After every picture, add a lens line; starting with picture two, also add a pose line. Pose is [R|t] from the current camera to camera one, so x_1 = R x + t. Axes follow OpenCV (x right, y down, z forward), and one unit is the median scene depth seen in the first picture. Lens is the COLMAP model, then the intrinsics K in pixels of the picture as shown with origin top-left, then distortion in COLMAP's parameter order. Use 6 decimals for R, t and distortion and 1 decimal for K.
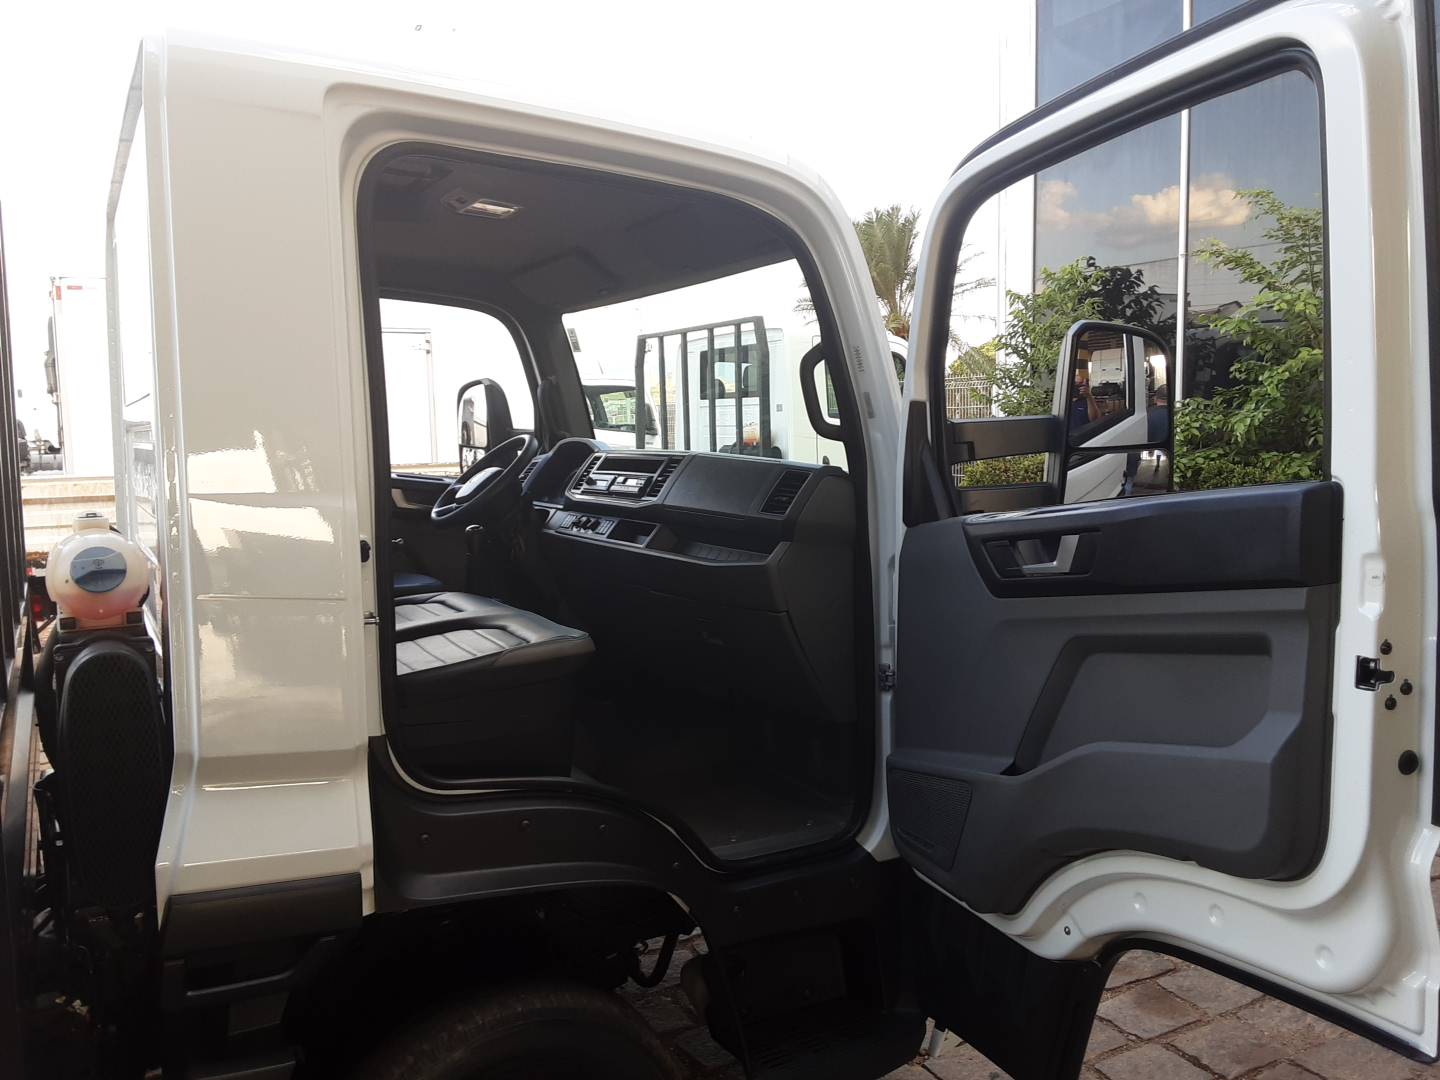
lens RADIAL K [[1177.0, 0, 720.0], [0, 1177.0, 540.0], [0, 0, 1]] dist [0.131577, -0.186546]
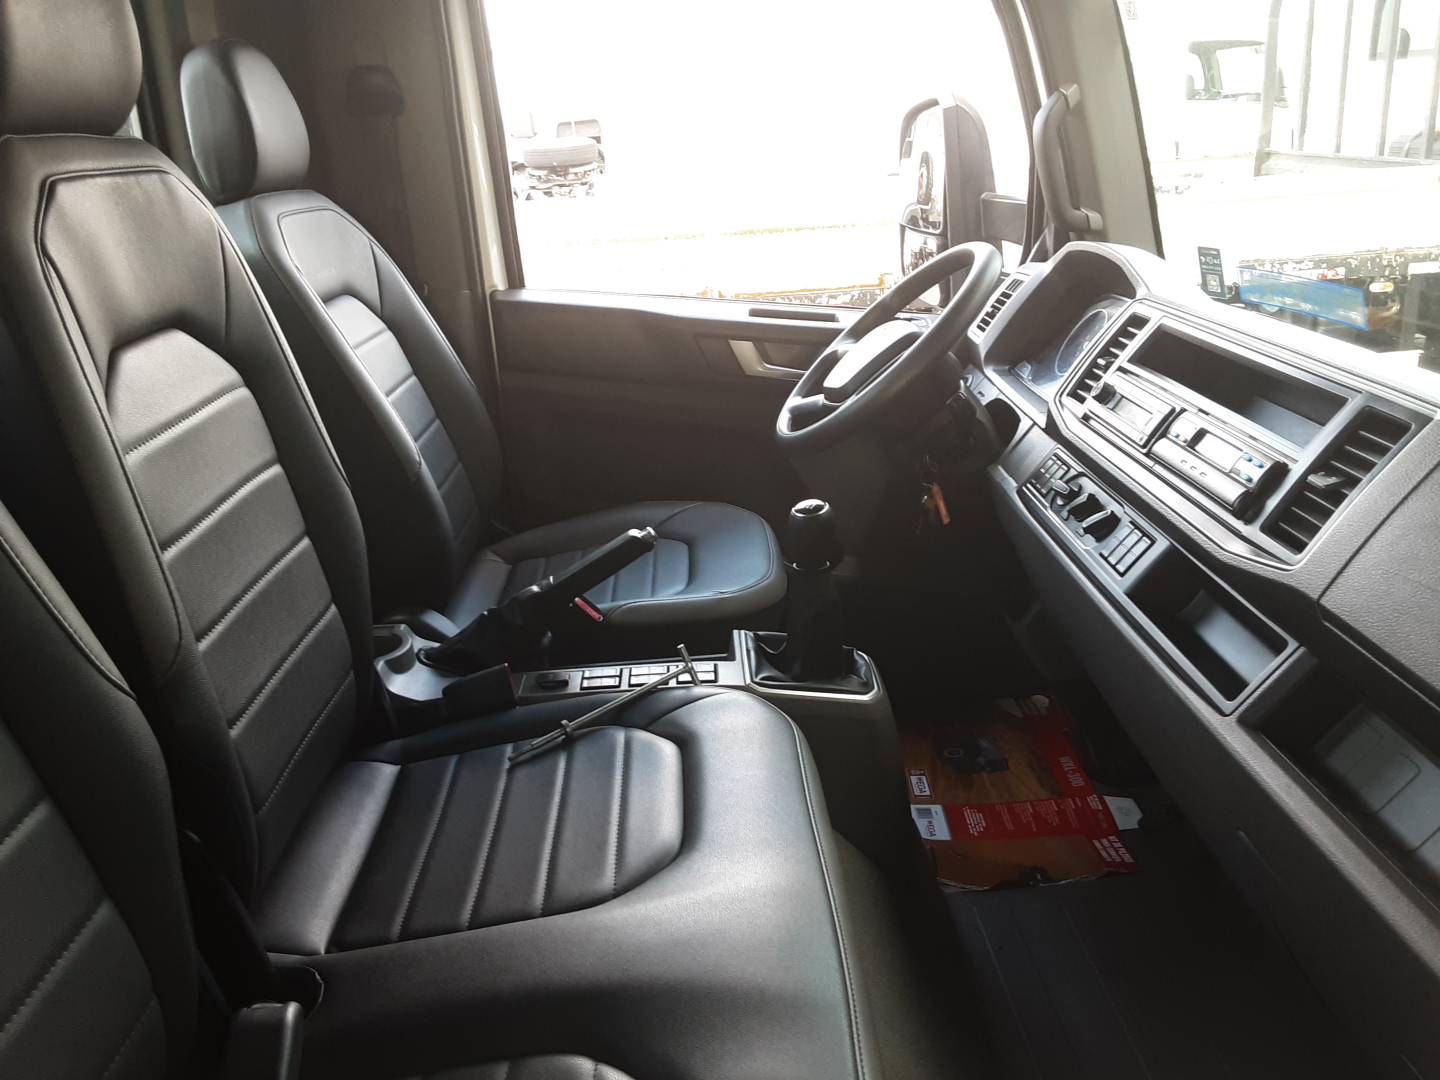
lens RADIAL K [[1177.0, 0, 720.0], [0, 1177.0, 540.0], [0, 0, 1]] dist [0.131577, -0.186546]
pose [[0.890610, 0.110111, -0.441237, -0.038209], [0.006201, 0.967214, 0.253886, -0.087844], [0.454726, -0.228850, 0.860728, 0.500190]]
